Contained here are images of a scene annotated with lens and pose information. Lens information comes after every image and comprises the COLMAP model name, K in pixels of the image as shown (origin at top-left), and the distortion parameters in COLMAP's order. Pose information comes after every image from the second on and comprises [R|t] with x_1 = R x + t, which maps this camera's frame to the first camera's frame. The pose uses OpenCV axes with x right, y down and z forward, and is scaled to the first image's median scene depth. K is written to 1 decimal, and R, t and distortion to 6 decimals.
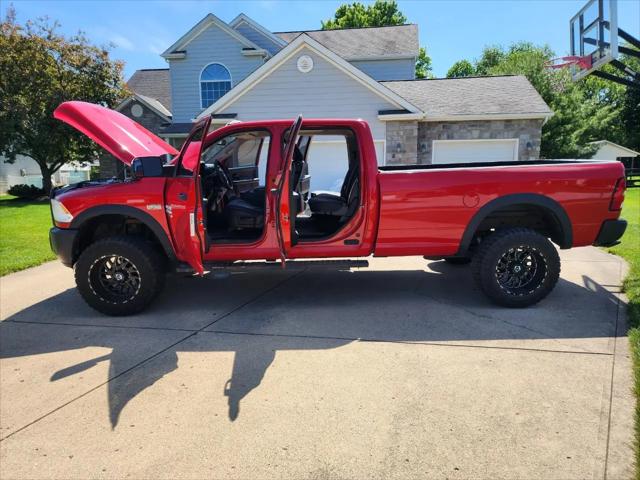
lens RADIAL K [[432.5, 0, 322.7], [0, 432.5, 240.4], [0, 0, 1]] dist [0.059801, -0.058054]
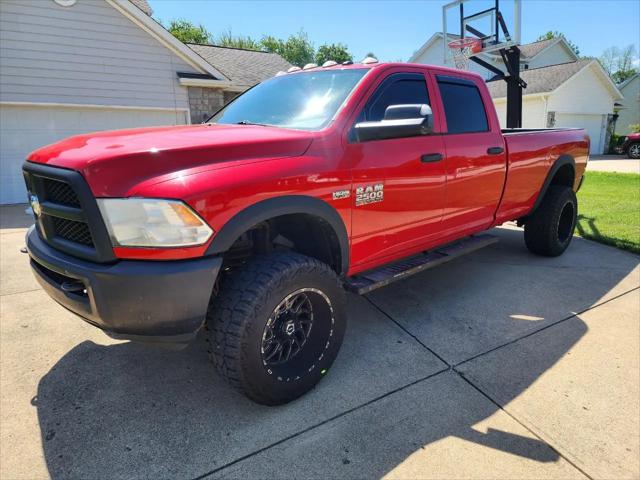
lens RADIAL K [[432.5, 0, 322.7], [0, 432.5, 240.4], [0, 0, 1]] dist [0.059801, -0.058054]
pose [[0.716081, -0.152615, 0.681129, -0.791040], [0.123219, 0.988119, 0.091857, -0.069812], [-0.687055, 0.018151, 0.726379, 0.586365]]
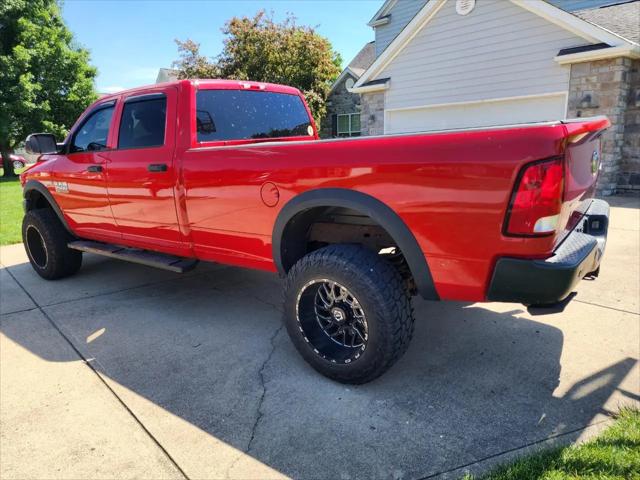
lens RADIAL K [[429.8, 0, 319.2], [0, 429.8, 239.5], [0, 0, 1]] dist [0.064389, -0.056167]
pose [[0.795346, 0.113848, -0.595369, 0.757202], [-0.072276, 0.993008, 0.093333, -0.088142], [0.601832, -0.031201, 0.798013, 0.527831]]
